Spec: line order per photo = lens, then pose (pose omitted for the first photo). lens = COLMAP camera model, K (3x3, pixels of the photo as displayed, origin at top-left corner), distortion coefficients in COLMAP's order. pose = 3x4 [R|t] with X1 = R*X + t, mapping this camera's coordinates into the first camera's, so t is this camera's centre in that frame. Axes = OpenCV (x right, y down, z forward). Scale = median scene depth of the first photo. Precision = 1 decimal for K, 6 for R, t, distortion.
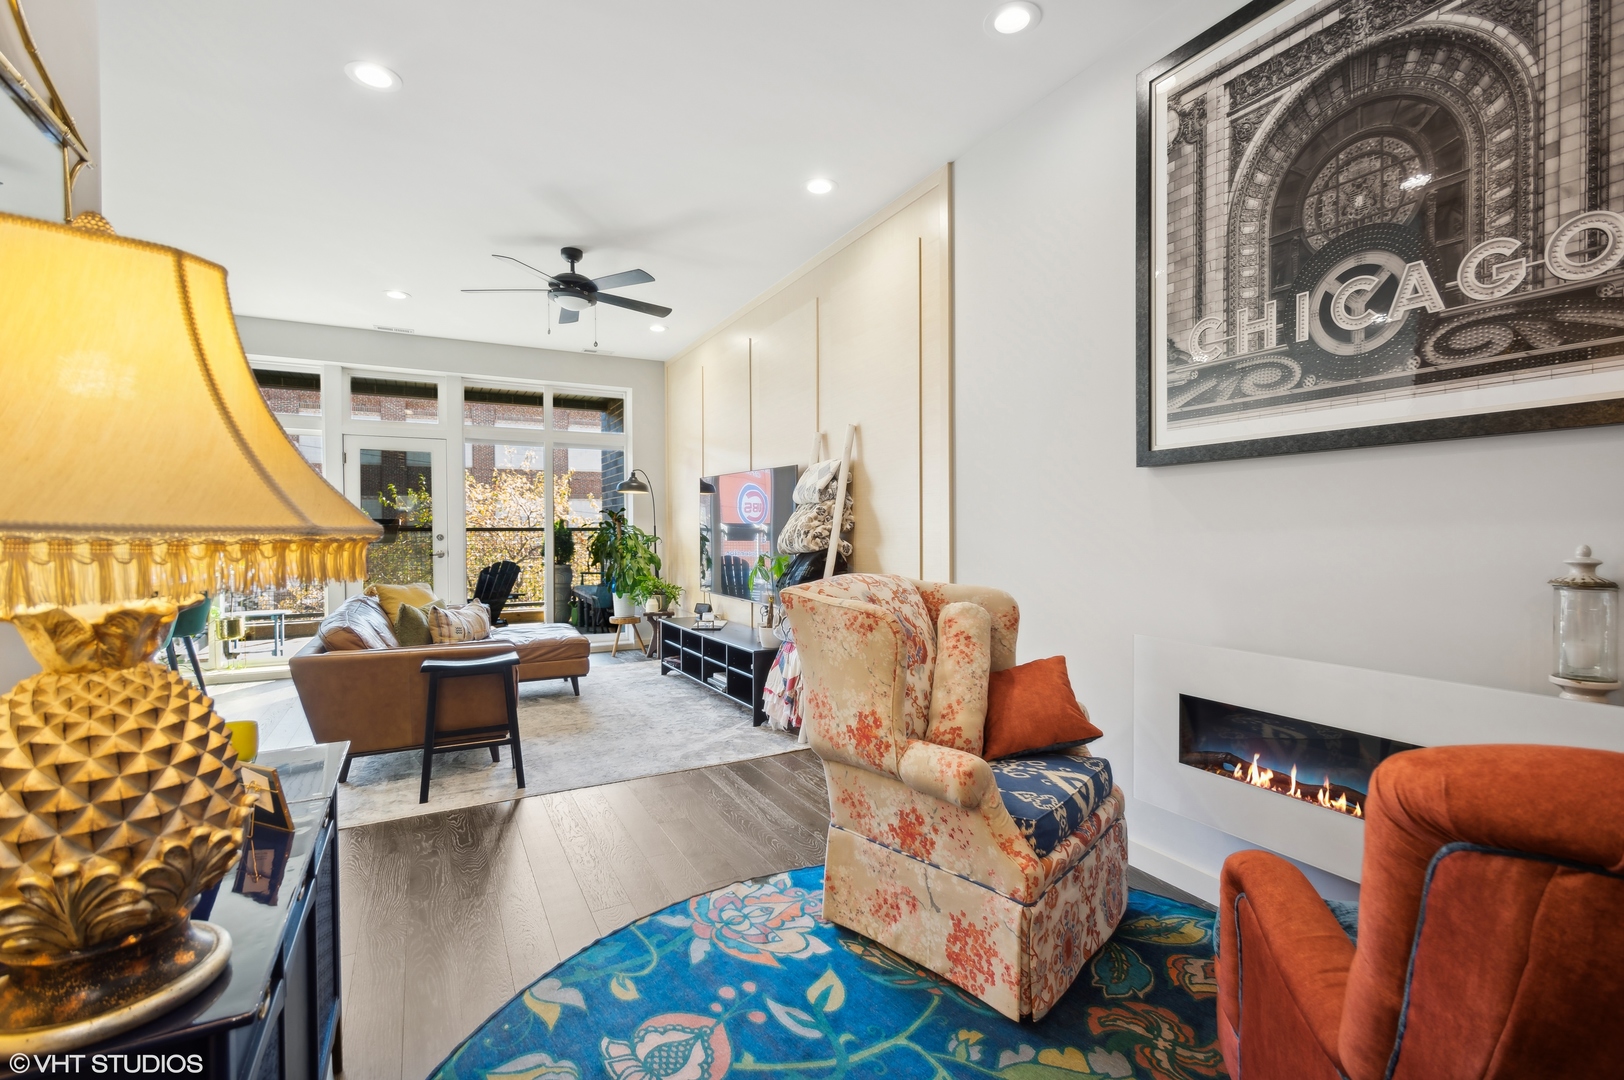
lens RADIAL K [[727.0, 0, 815.2], [0, 727.0, 540.8], [0, 0, 1]] dist [0.005810, -0.002178]
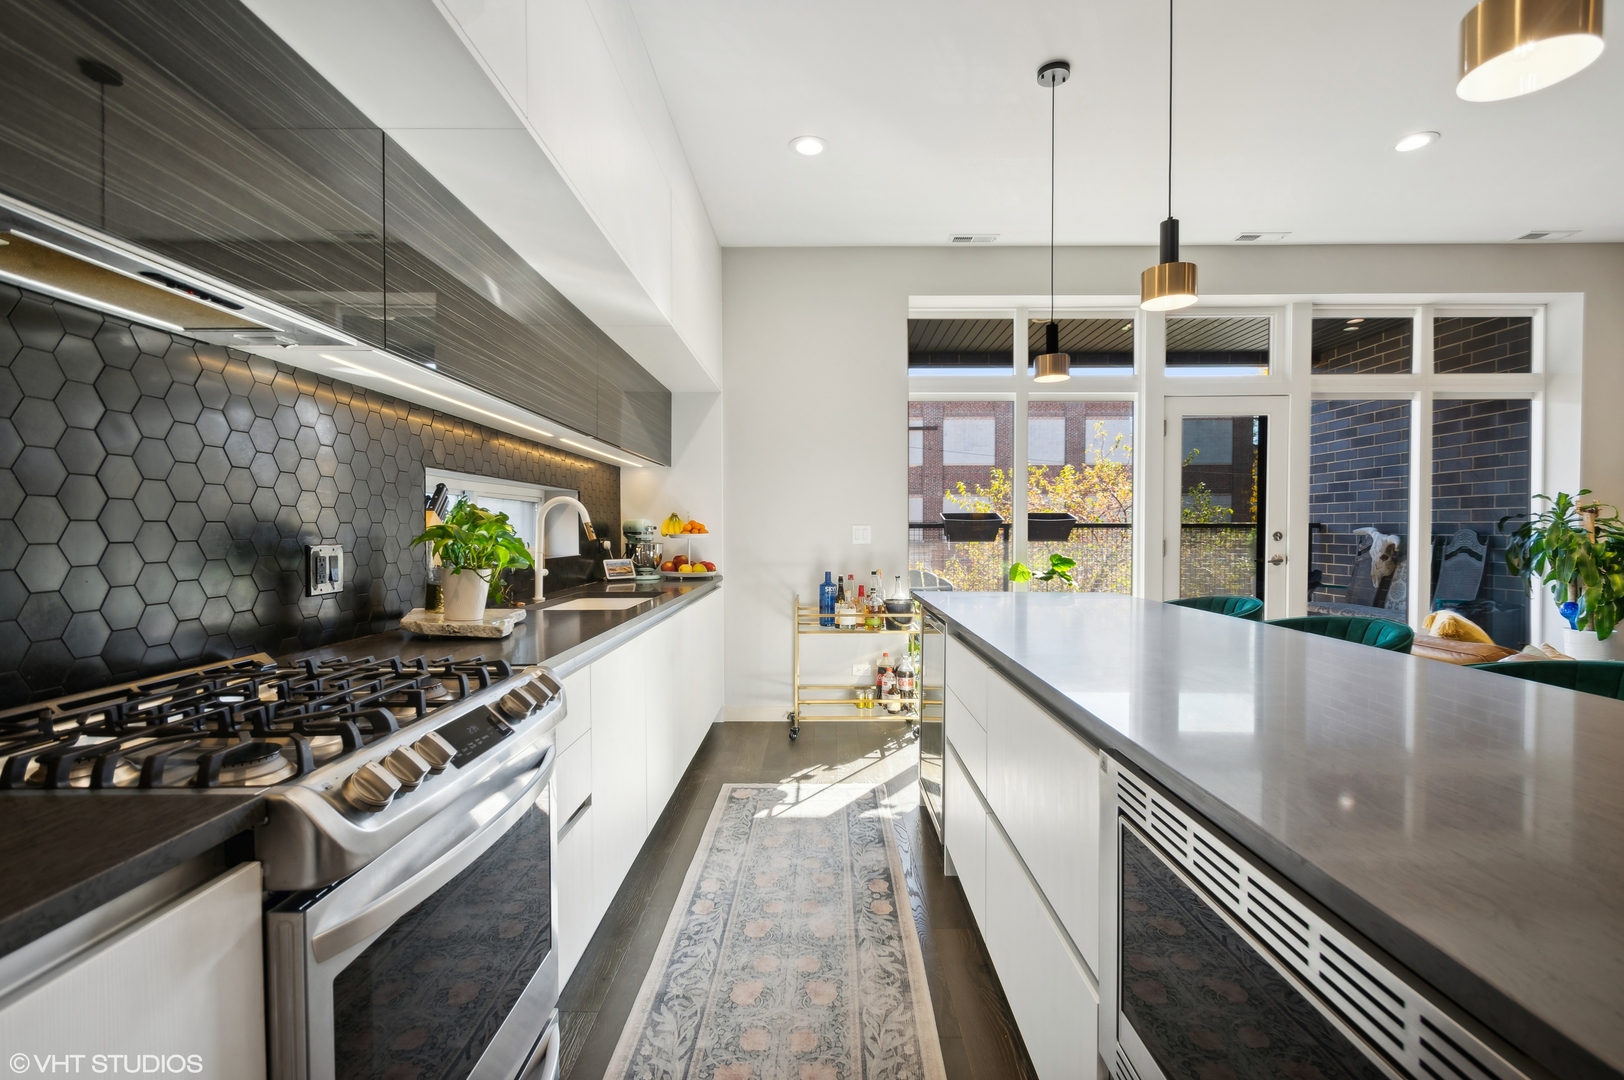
lens RADIAL K [[715.9, 0, 819.2], [0, 715.9, 540.5], [0, 0, 1]] dist [0.008957, -0.000284]
pose [[0.872848, 0.010235, -0.487885, -0.733209], [-0.007694, 0.999944, 0.007212, -0.003375], [0.487931, -0.002541, 0.872878, 0.231467]]
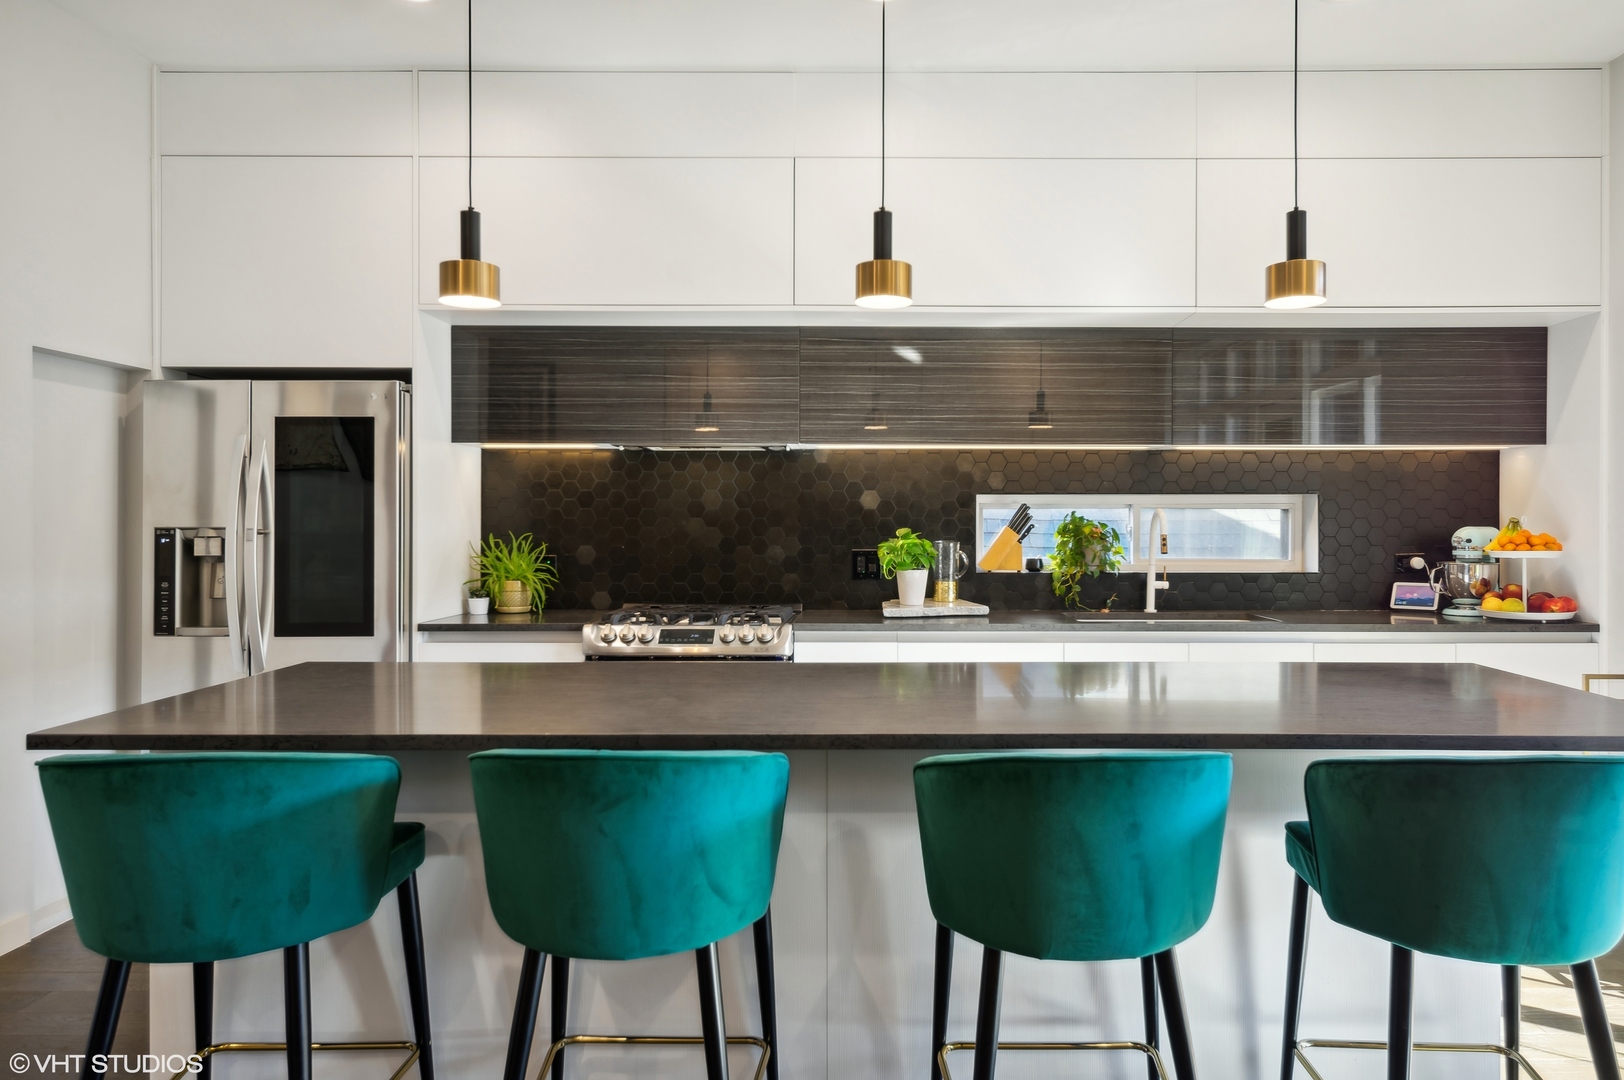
lens RADIAL K [[1088.0, 0, 877.0], [0, 1088.0, 521.7], [0, 0, 1]] dist [-0.016248, 0.000712]
pose [[-0.484454, 0.005249, -0.874801, -0.344429], [-0.011235, 0.999862, 0.012221, -0.029696], [0.874744, 0.015749, -0.484328, 0.843992]]
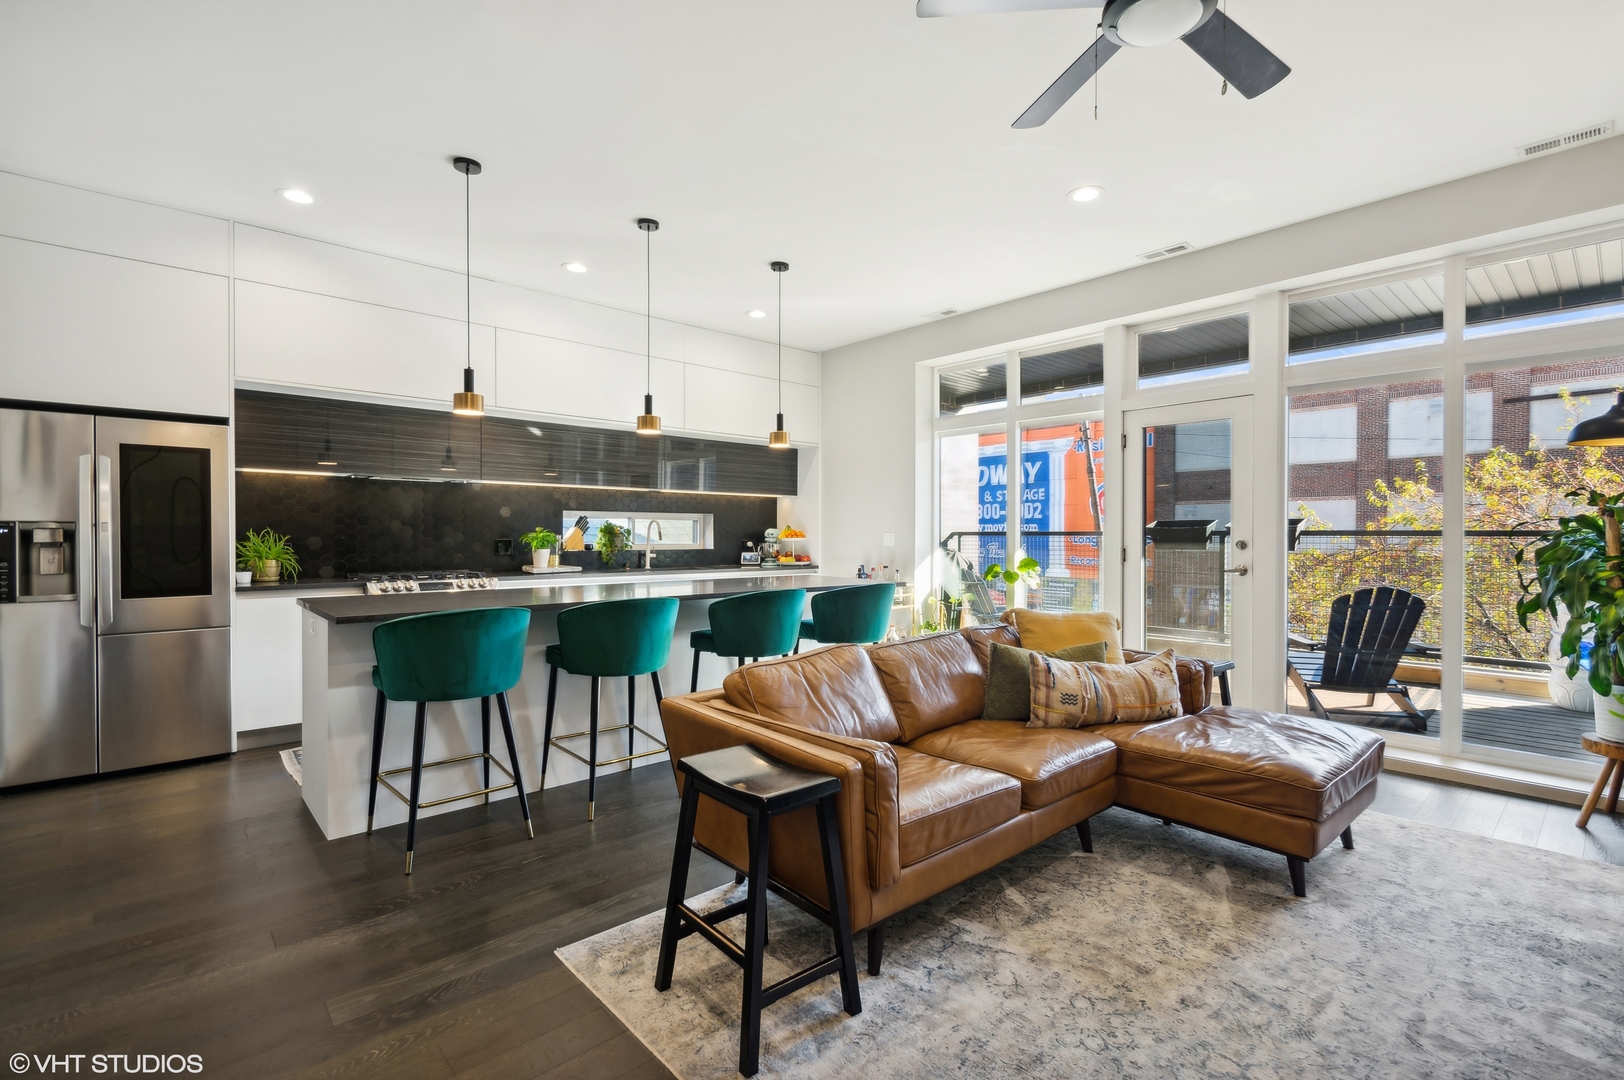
lens RADIAL K [[727.0, 0, 831.7], [0, 727.0, 535.9], [0, 0, 1]] dist [0.005810, -0.002178]
pose [[0.239007, 0.004739, -0.971006, 0.049660], [-0.016106, 0.999870, 0.000916, -0.010140], [0.970884, 0.015421, 0.239053, 0.625053]]
